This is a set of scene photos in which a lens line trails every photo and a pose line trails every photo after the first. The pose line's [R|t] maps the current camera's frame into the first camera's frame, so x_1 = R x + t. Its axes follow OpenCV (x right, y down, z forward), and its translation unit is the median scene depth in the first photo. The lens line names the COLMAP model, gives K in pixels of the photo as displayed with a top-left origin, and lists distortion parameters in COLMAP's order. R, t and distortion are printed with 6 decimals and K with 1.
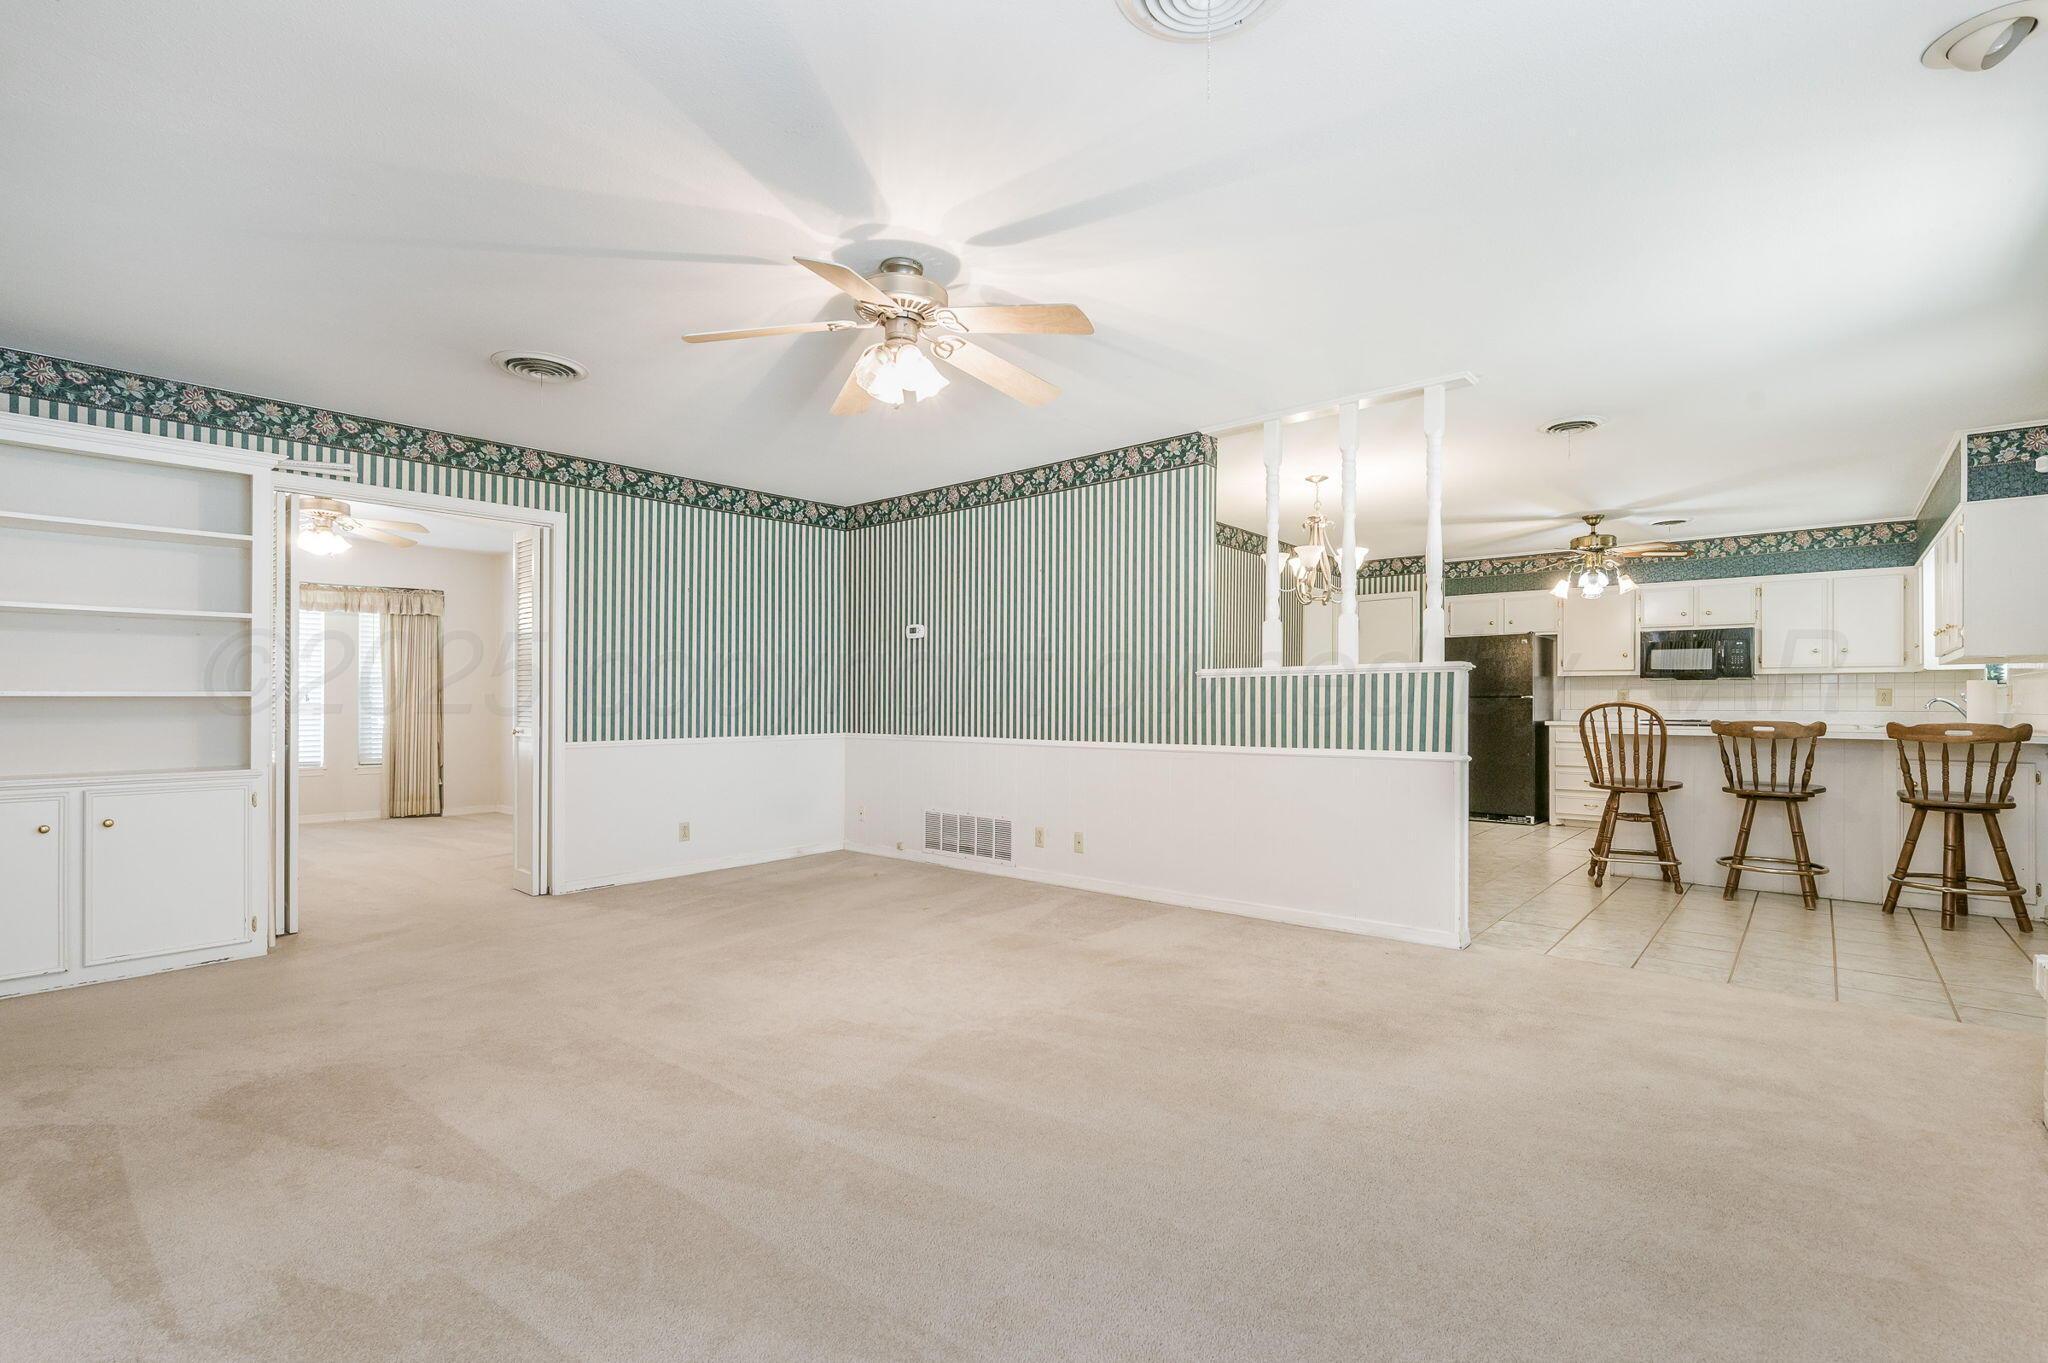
lens RADIAL K [[913.7, 0, 1031.0], [0, 913.7, 695.1], [0, 0, 1]] dist [0.002266, 0.000402]
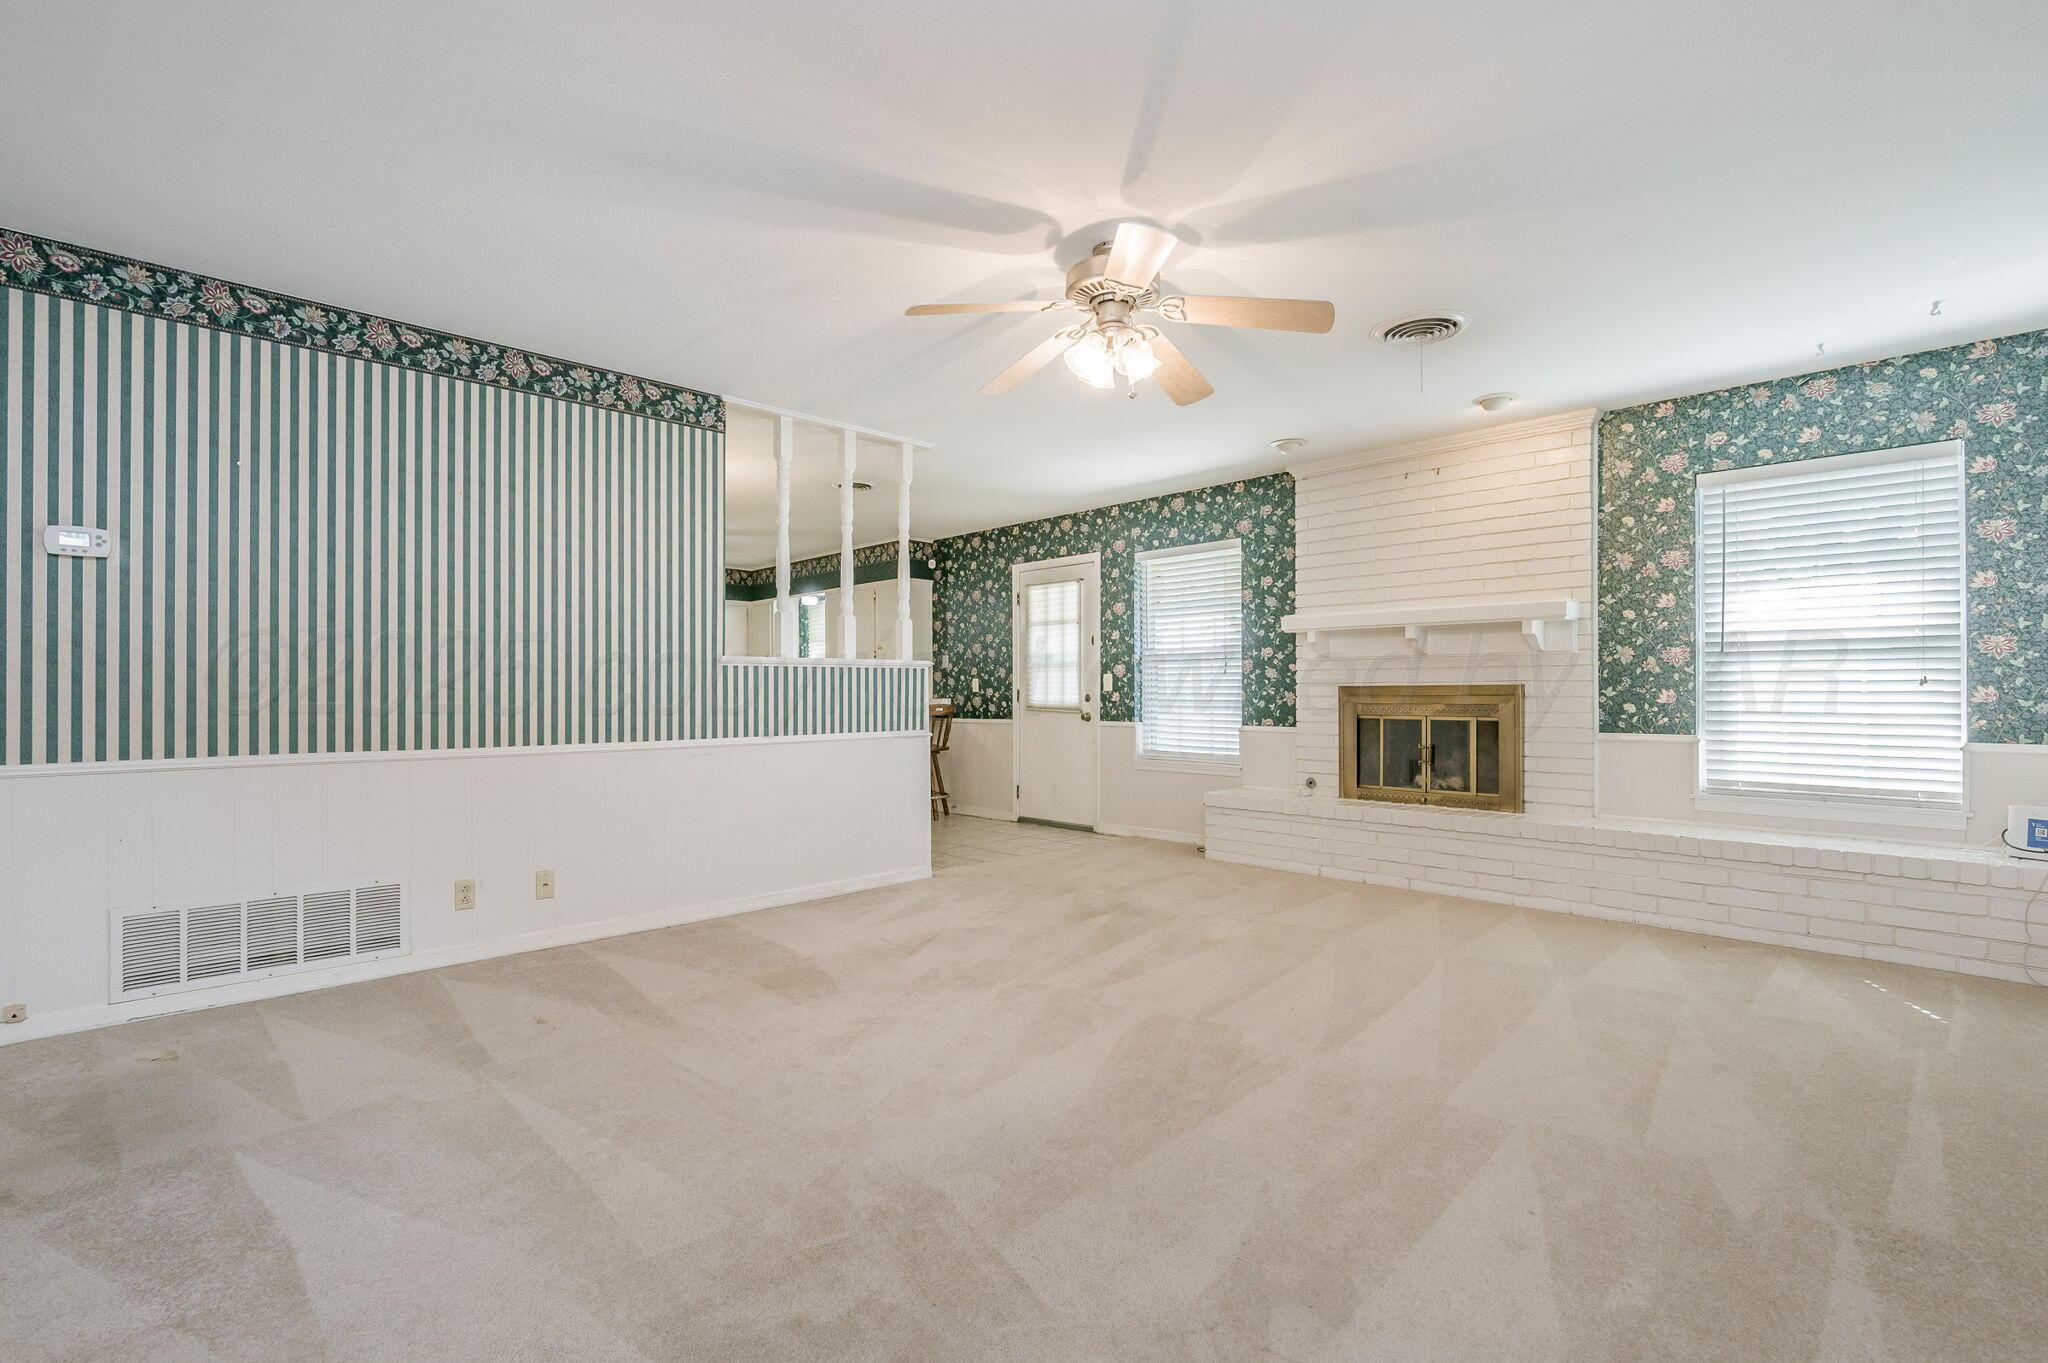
lens RADIAL K [[913.7, 0, 1029.9], [0, 913.7, 692.6], [0, 0, 1]] dist [0.002266, 0.000402]
pose [[0.105150, 0.003900, 0.994449, -0.605327], [-0.002294, 0.999991, -0.003679, 0.010222], [-0.994454, -0.001894, 0.105158, 0.518306]]
